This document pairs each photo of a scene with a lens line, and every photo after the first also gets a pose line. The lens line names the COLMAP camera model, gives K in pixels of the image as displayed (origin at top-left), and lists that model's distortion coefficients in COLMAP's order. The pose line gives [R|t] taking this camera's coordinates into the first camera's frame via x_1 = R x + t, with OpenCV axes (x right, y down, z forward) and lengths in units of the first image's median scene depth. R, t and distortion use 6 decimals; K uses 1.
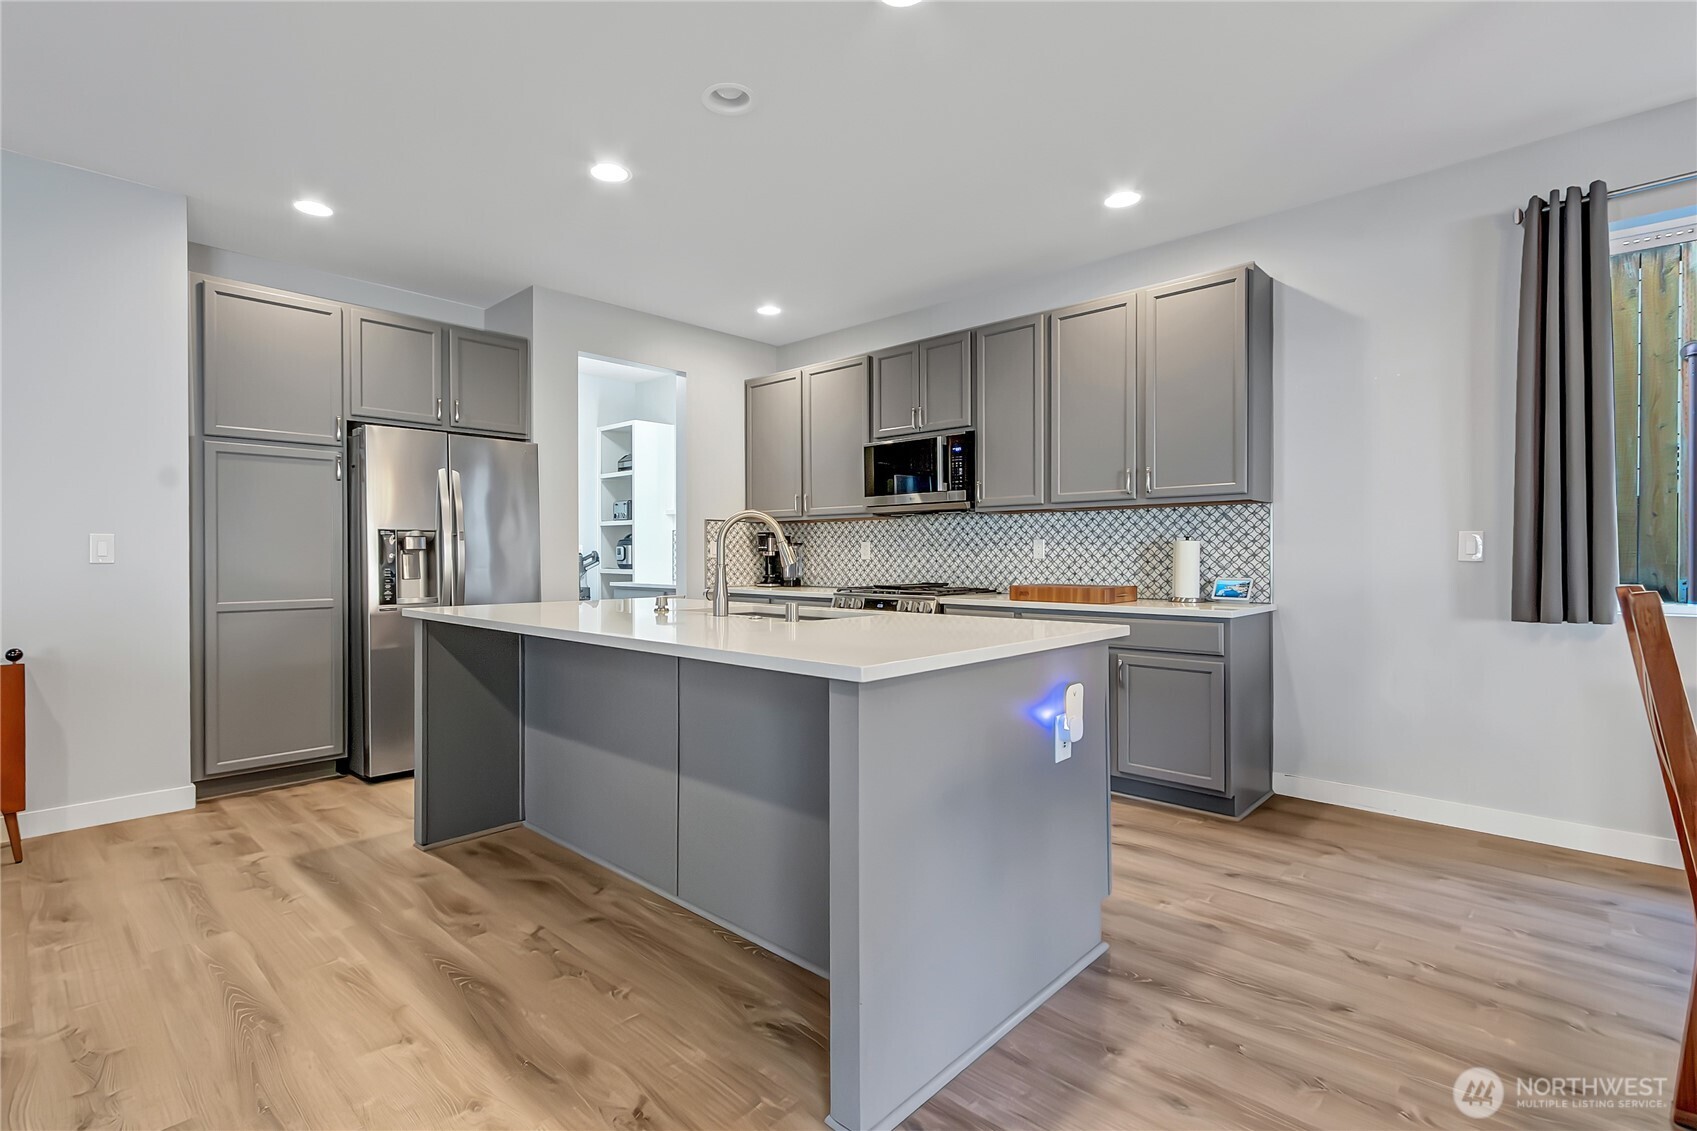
lens RADIAL K [[800.9, 0, 854.2], [0, 800.9, 562.2], [0, 0, 1]] dist [0.005236, -0.000189]
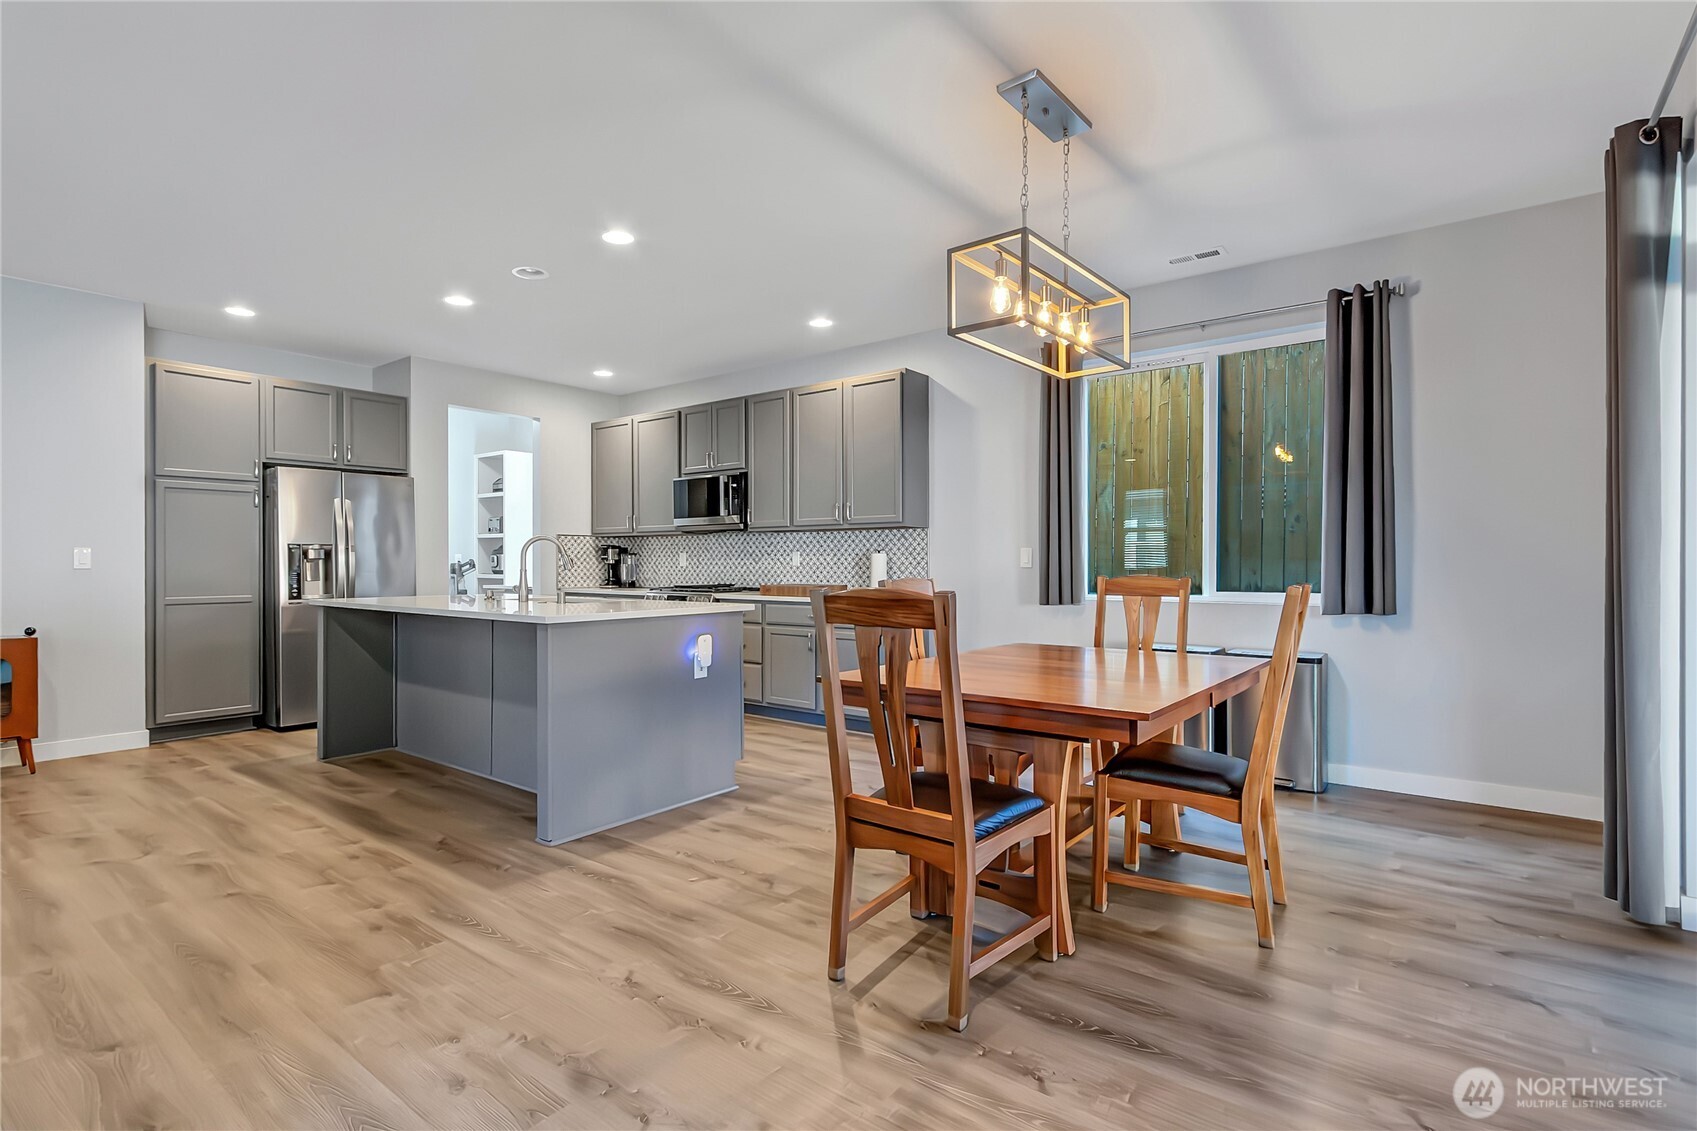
lens RADIAL K [[800.9, 0, 835.7], [0, 800.9, 567.0], [0, 0, 1]] dist [0.005236, -0.000189]
pose [[0.996529, 0.000351, 0.083251, 0.208827], [-0.000089, 0.999995, -0.003160, 0.002210], [-0.083252, 0.003141, 0.996524, -0.414383]]
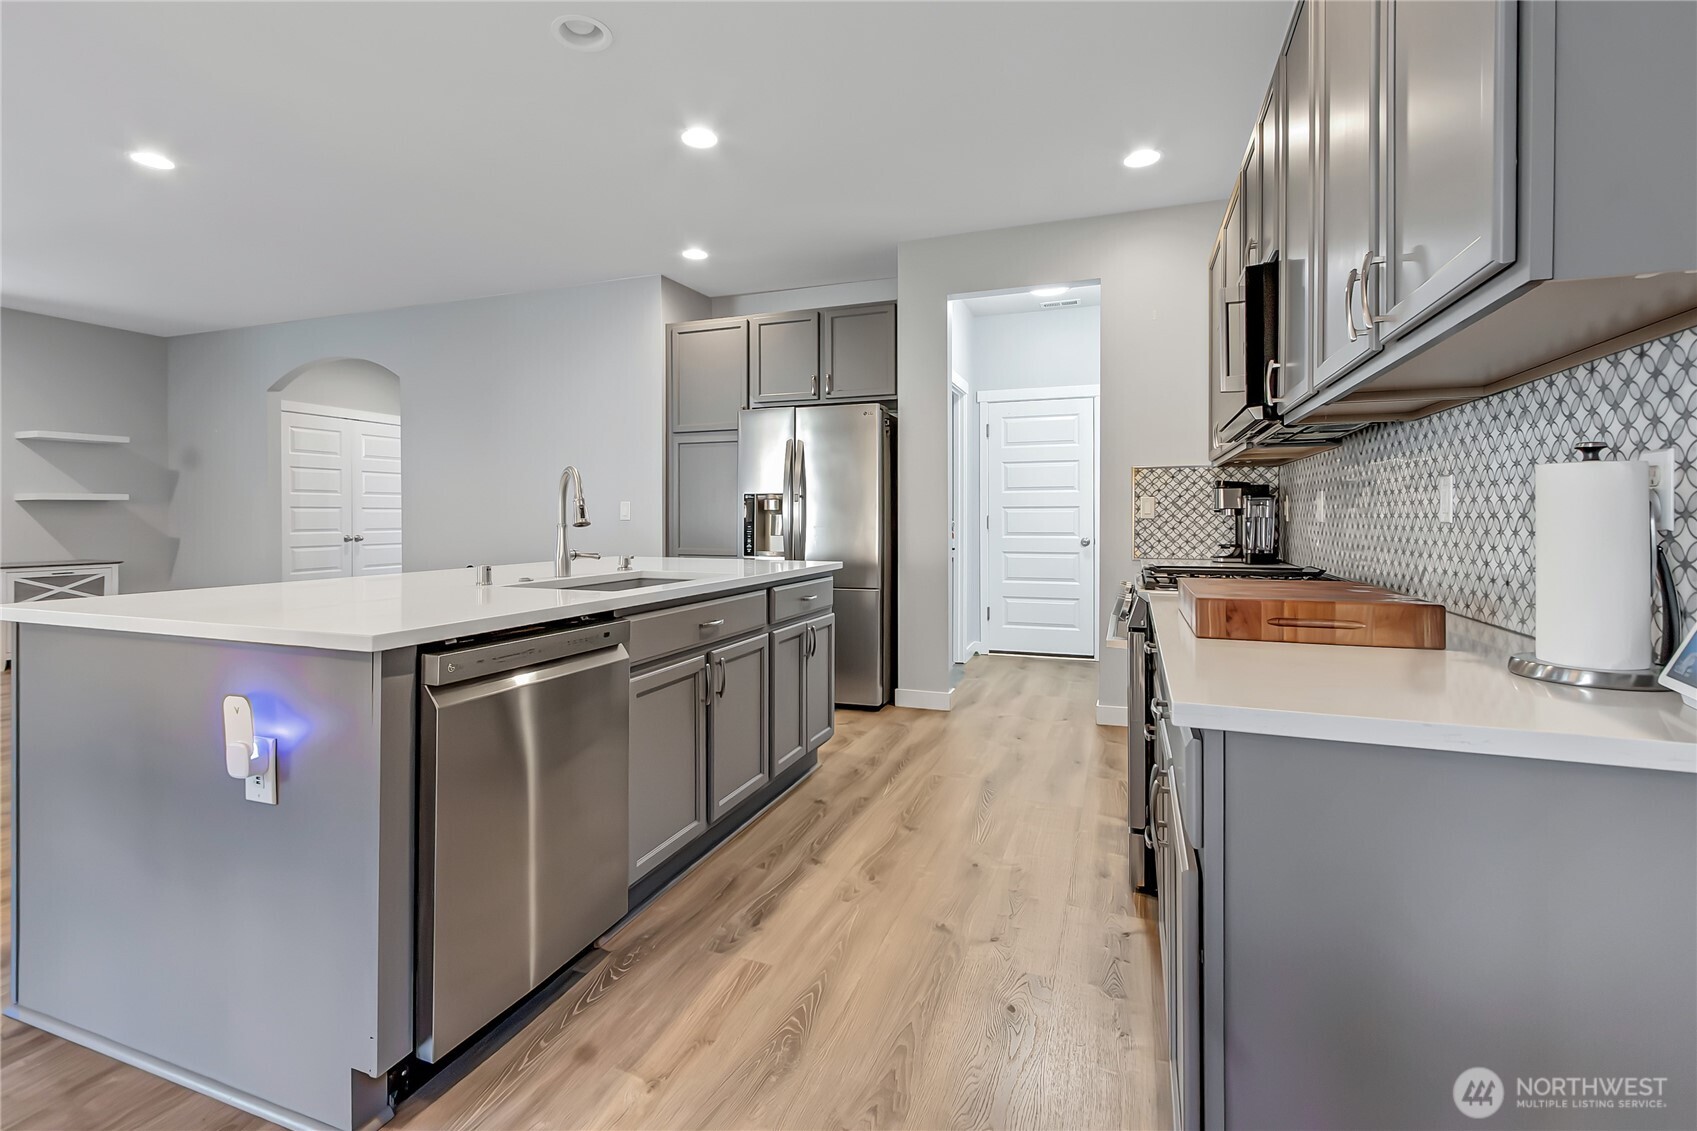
lens RADIAL K [[790.9, 0, 826.5], [0, 790.9, 524.0], [0, 0, 1]] dist [-0.001952, 0.000507]
pose [[0.372571, 0.010136, -0.927948, 0.566424], [-0.009024, 0.999933, 0.007299, -0.004747], [0.927960, 0.005655, 0.372638, 0.648067]]
